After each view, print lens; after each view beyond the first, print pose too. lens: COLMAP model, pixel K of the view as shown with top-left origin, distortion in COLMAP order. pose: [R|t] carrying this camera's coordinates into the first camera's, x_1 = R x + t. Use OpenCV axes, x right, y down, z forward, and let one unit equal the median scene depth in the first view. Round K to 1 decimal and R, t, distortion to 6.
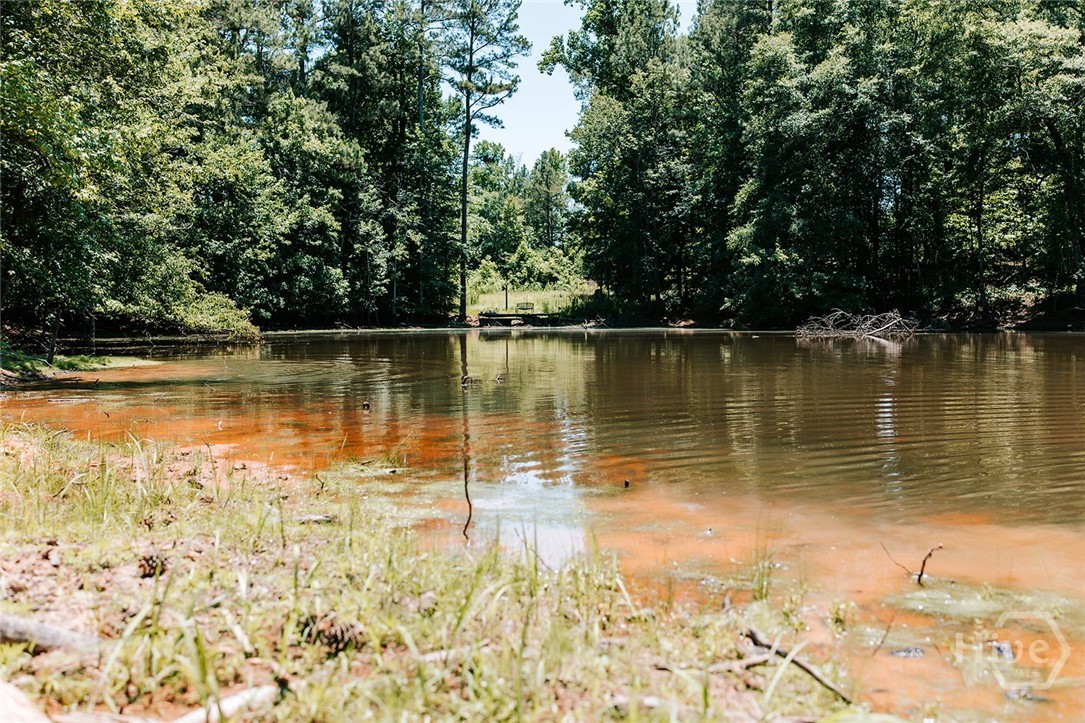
lens RADIAL K [[1005.6, 0, 542.5], [0, 1005.6, 361.5], [0, 0, 1]] dist [-0.002414, -0.016158]
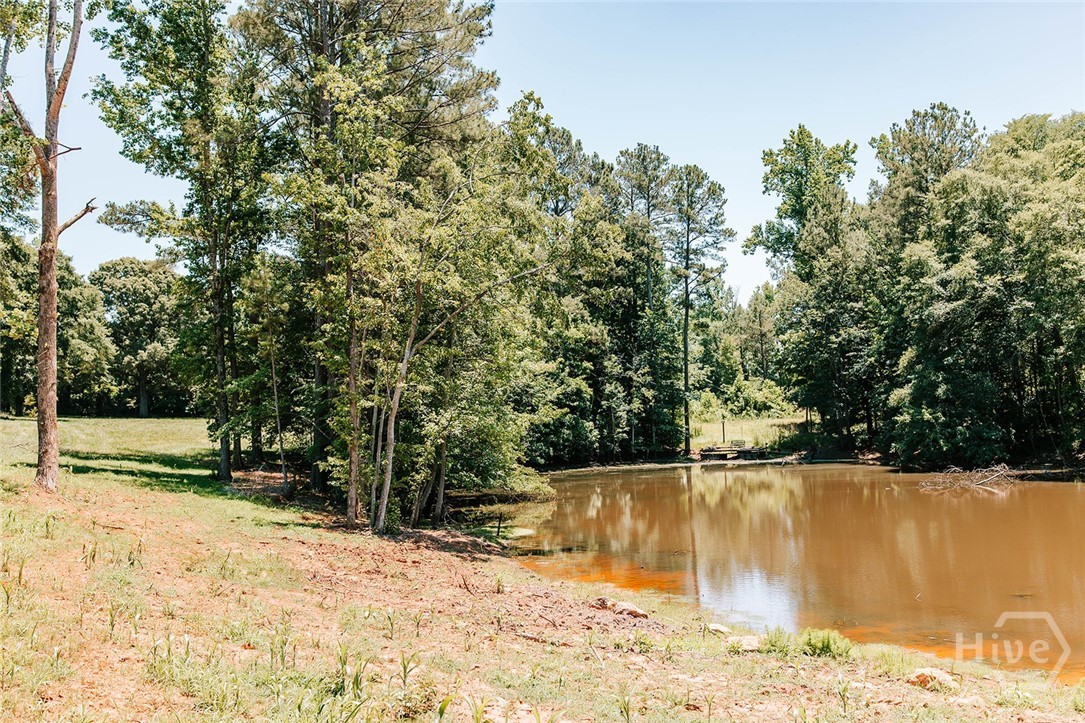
lens RADIAL K [[1005.6, 0, 542.5], [0, 1005.6, 361.5], [0, 0, 1]] dist [-0.002414, -0.016158]
pose [[0.973829, -0.037036, -0.224246, 0.032870], [0.014925, 0.994925, -0.099505, -0.038452], [0.226793, 0.093553, 0.969439, -0.288456]]
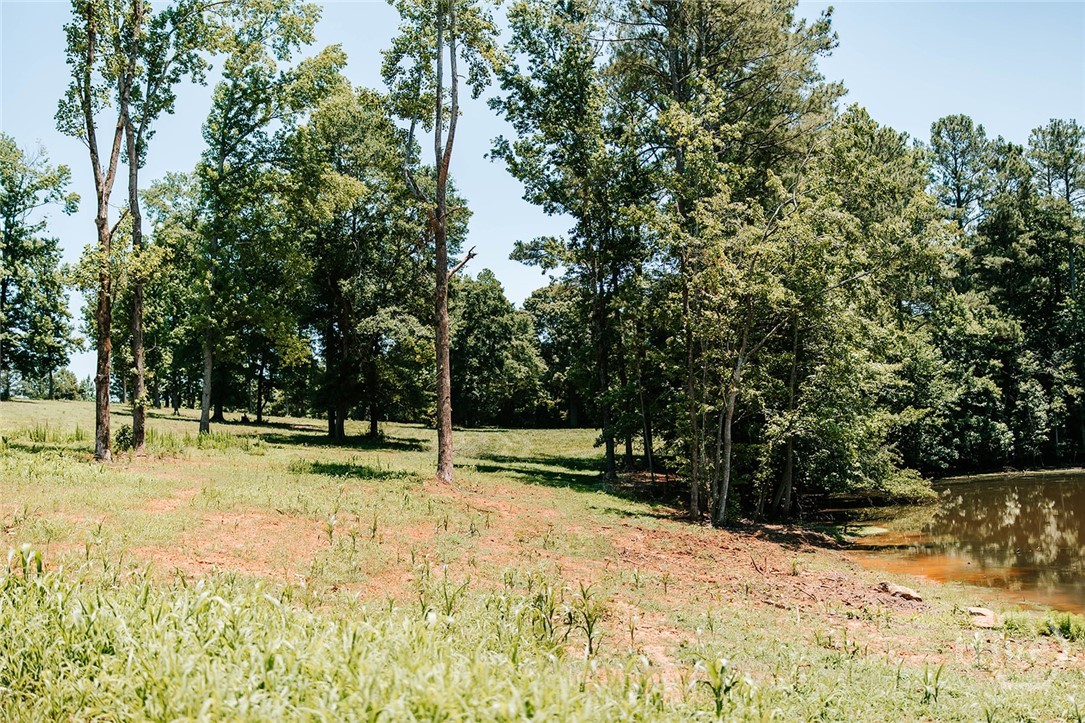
lens RADIAL K [[1005.9, 0, 541.9], [0, 1005.9, 351.1], [0, 0, 1]] dist [0.003066, -0.014016]
pose [[0.793316, -0.085789, -0.602735, 0.096118], [0.013048, 0.992190, -0.124048, -0.032356], [0.608670, 0.090545, 0.788240, -0.314250]]
